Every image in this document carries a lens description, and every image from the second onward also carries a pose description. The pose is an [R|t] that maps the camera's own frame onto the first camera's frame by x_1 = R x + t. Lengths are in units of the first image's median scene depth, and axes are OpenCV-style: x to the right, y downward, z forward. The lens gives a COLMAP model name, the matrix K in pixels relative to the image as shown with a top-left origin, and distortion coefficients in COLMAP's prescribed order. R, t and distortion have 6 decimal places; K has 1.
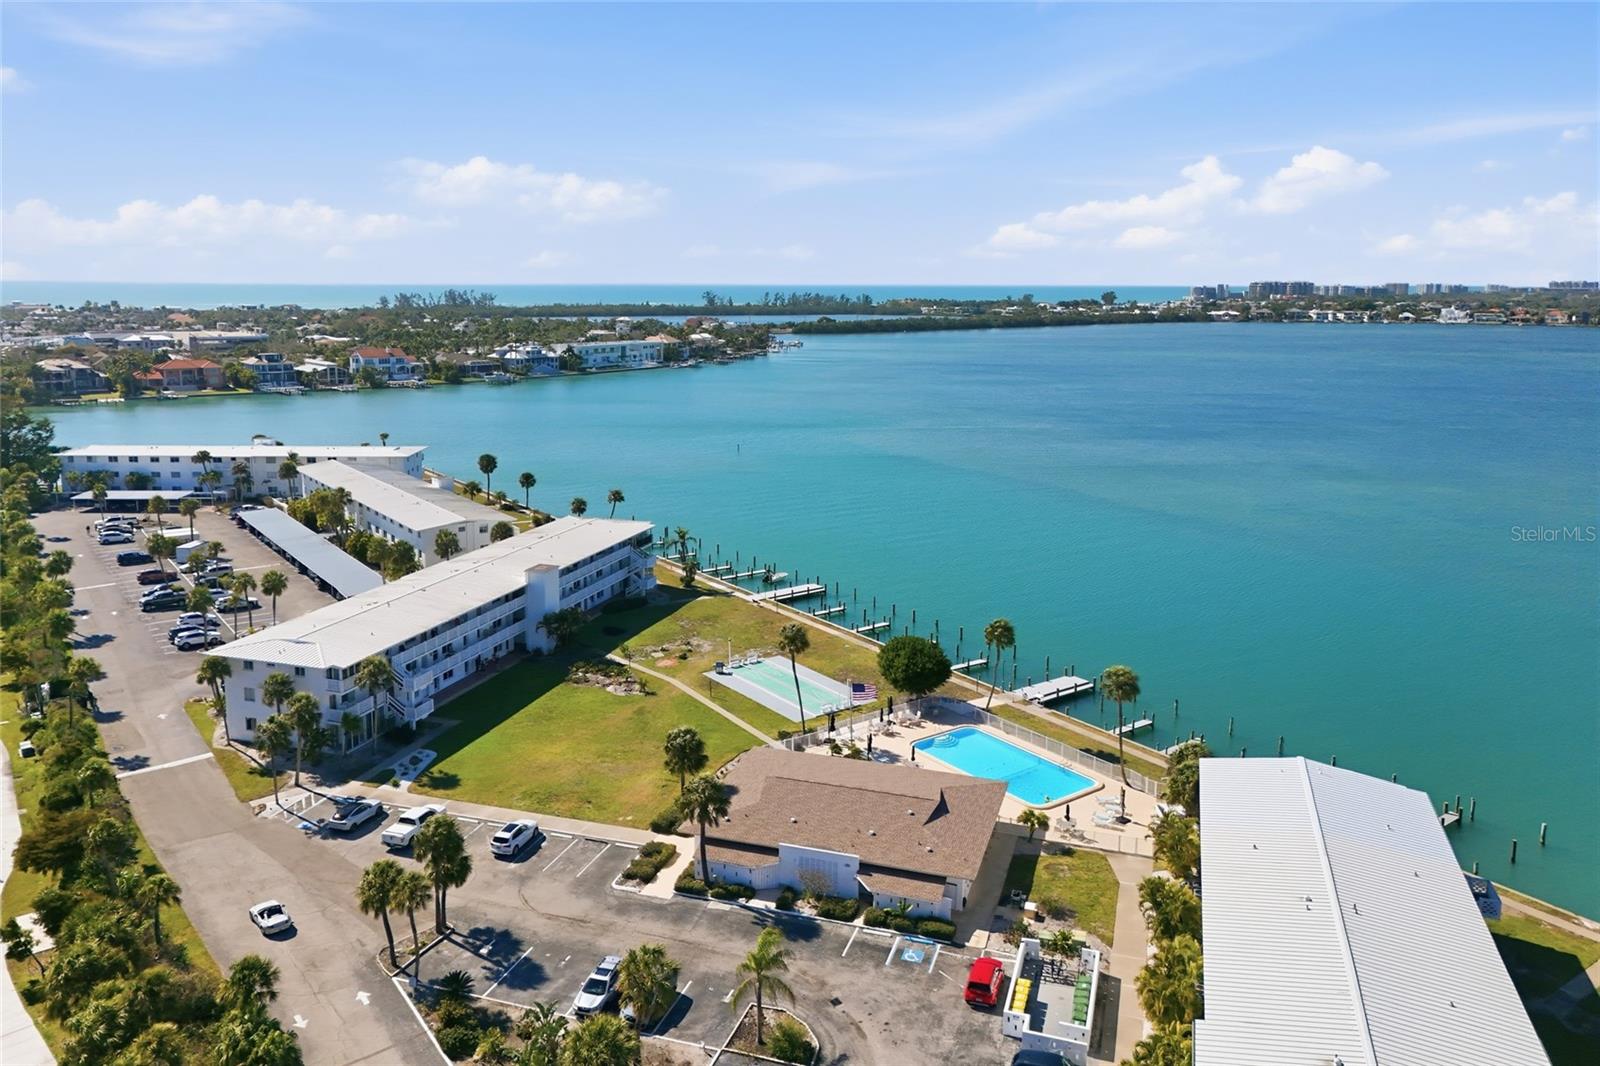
lens RADIAL K [[1161.1, 0, 803.1], [0, 1161.1, 486.3], [0, 0, 1]] dist [0.108364, -0.127421]
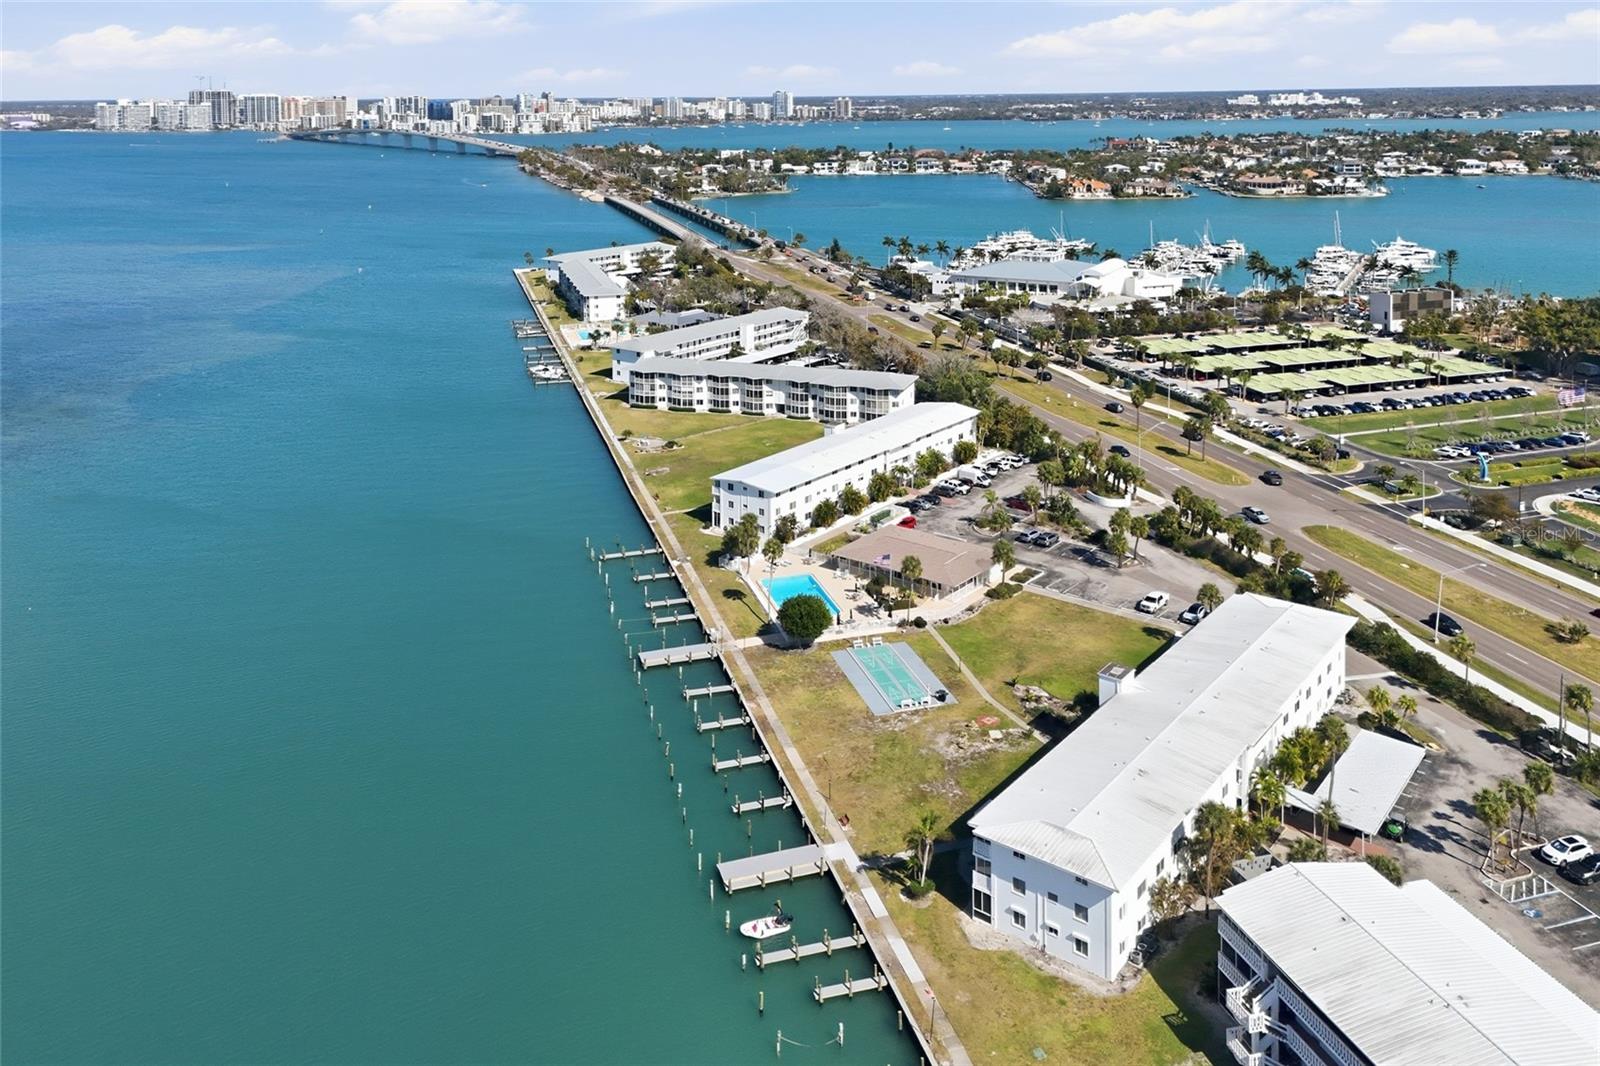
lens RADIAL K [[1224.9, 0, 801.2], [0, 1224.9, 445.9], [0, 0, 1]] dist [0.073759, -0.066729]
pose [[-0.938442, -0.084133, 0.335035, -0.178116], [0.071403, 0.901696, 0.426435, -0.314782], [-0.337977, 0.424107, -0.840182, 1.089337]]
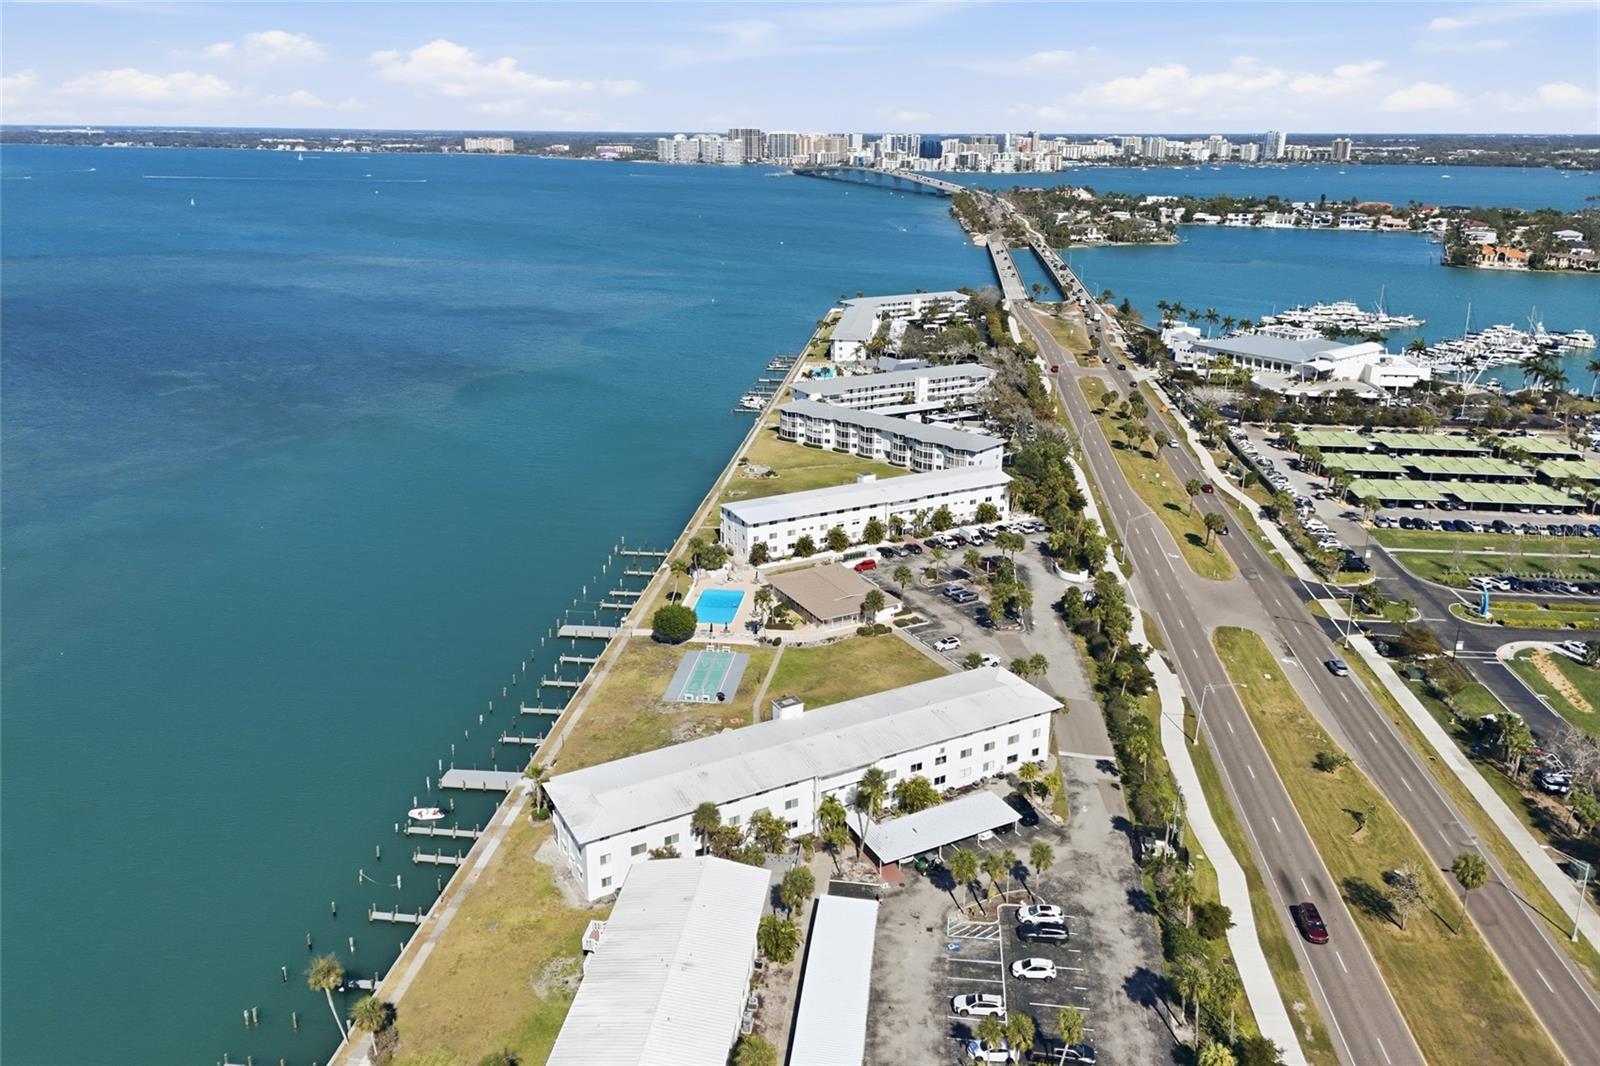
lens RADIAL K [[1154.3, 0, 800.0], [0, 1154.3, 533.0], [0, 0, 1]] dist [0.072826, -0.060236]
pose [[-0.724247, -0.227953, 0.650771, -0.554300], [0.115160, 0.890534, 0.440100, -0.339697], [-0.679856, 0.393684, -0.618716, 0.967736]]
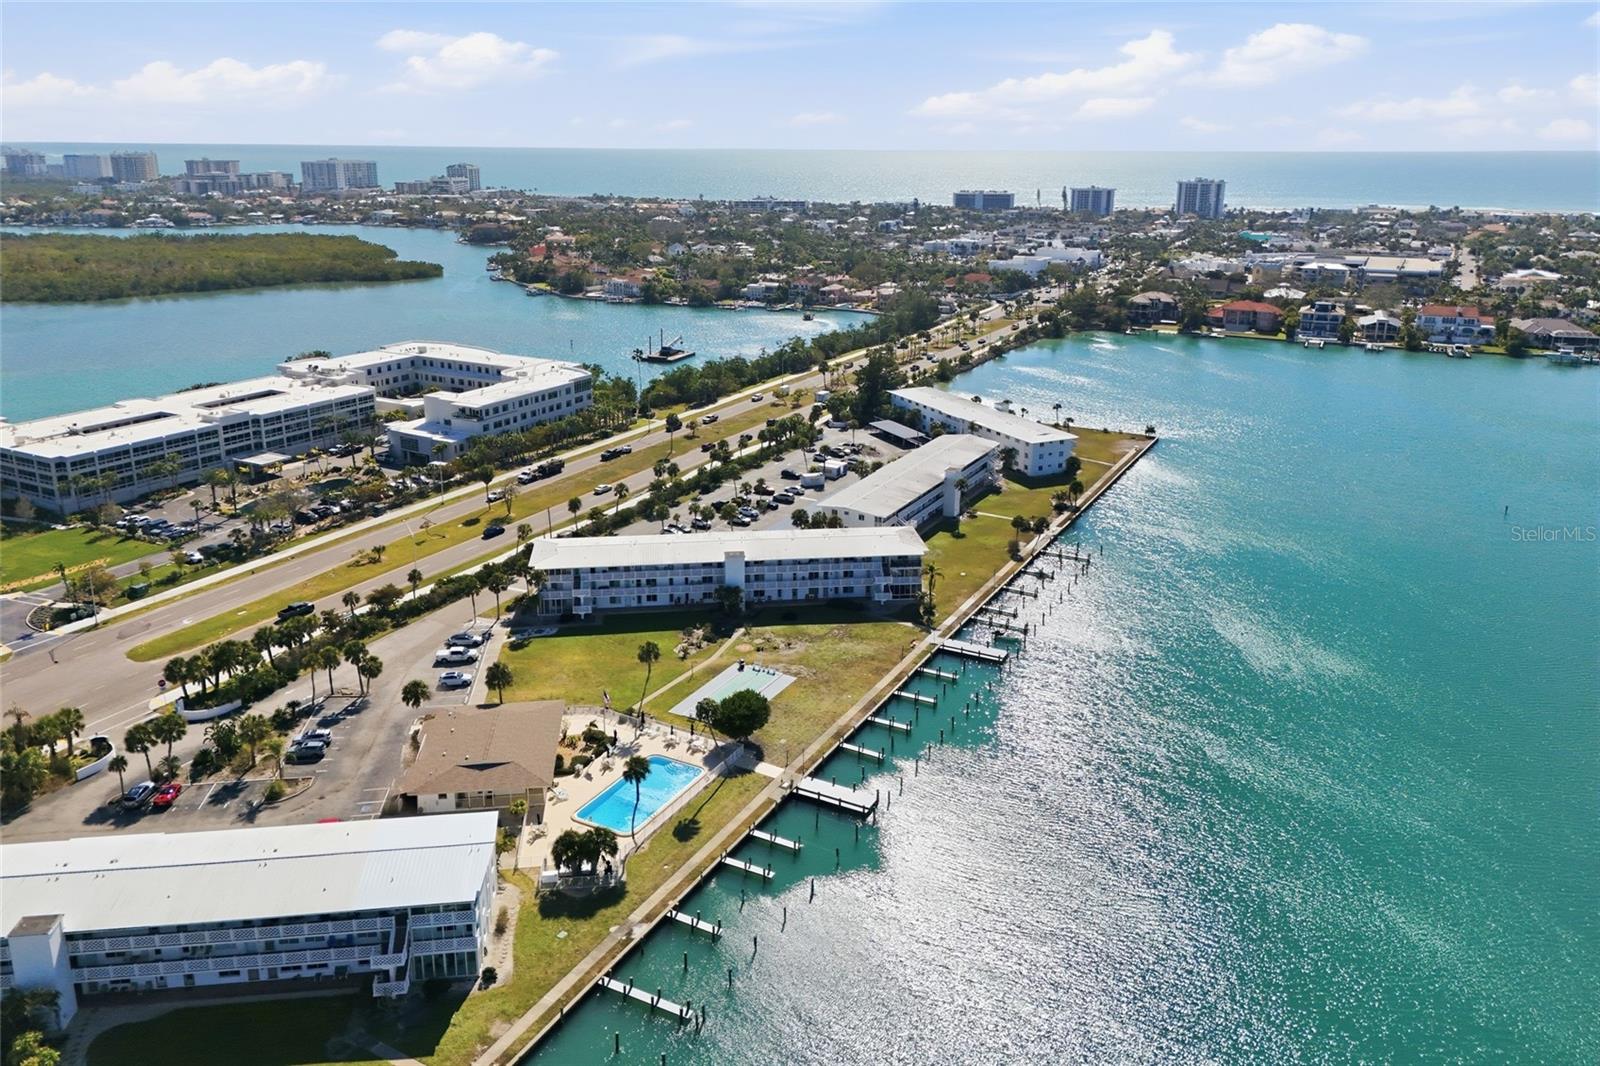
lens RADIAL K [[1154.3, 0, 800.0], [0, 1154.3, 533.0], [0, 0, 1]] dist [0.072826, -0.060236]
pose [[0.427213, 0.286712, -0.857488, 0.605925], [-0.162871, 0.957279, 0.238934, -0.183292], [0.889360, 0.037585, 0.455659, 0.254387]]
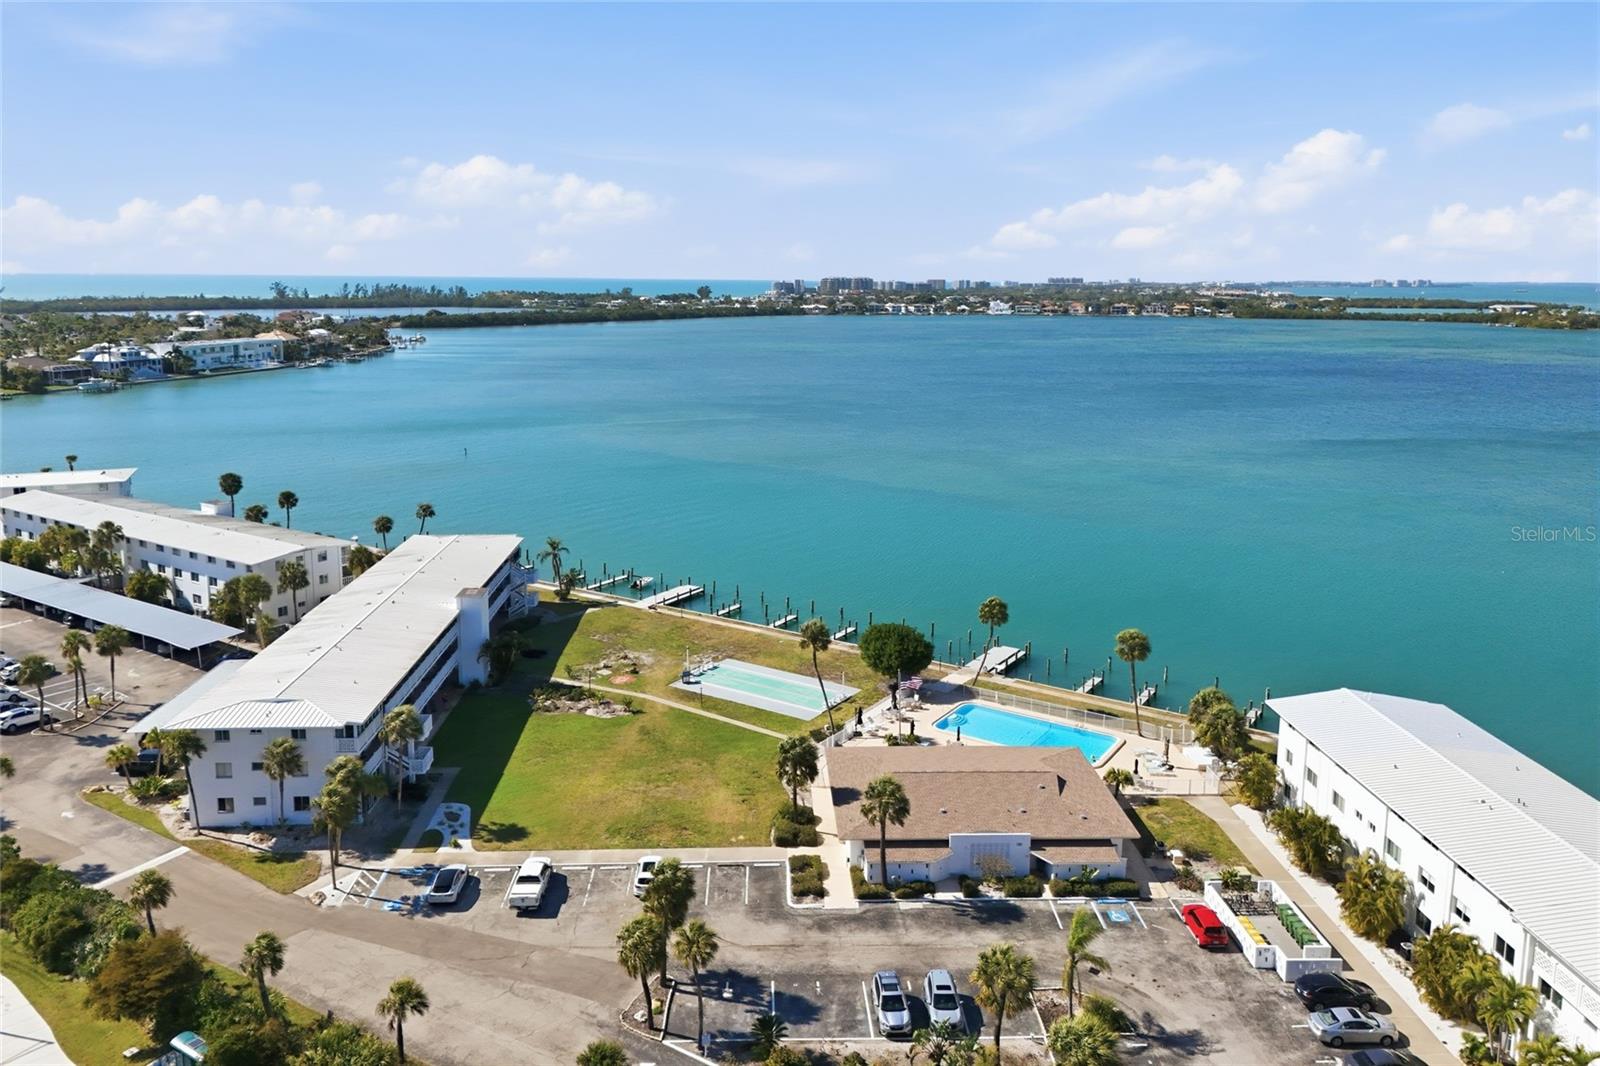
lens RADIAL K [[1161.1, 0, 803.1], [0, 1161.1, 486.3], [0, 0, 1]] dist [0.108364, -0.127421]
pose [[0.937430, -0.060884, 0.342808, -0.172905], [0.058880, 0.998133, 0.016262, -0.006927], [-0.343158, 0.004940, 0.939265, 0.033869]]
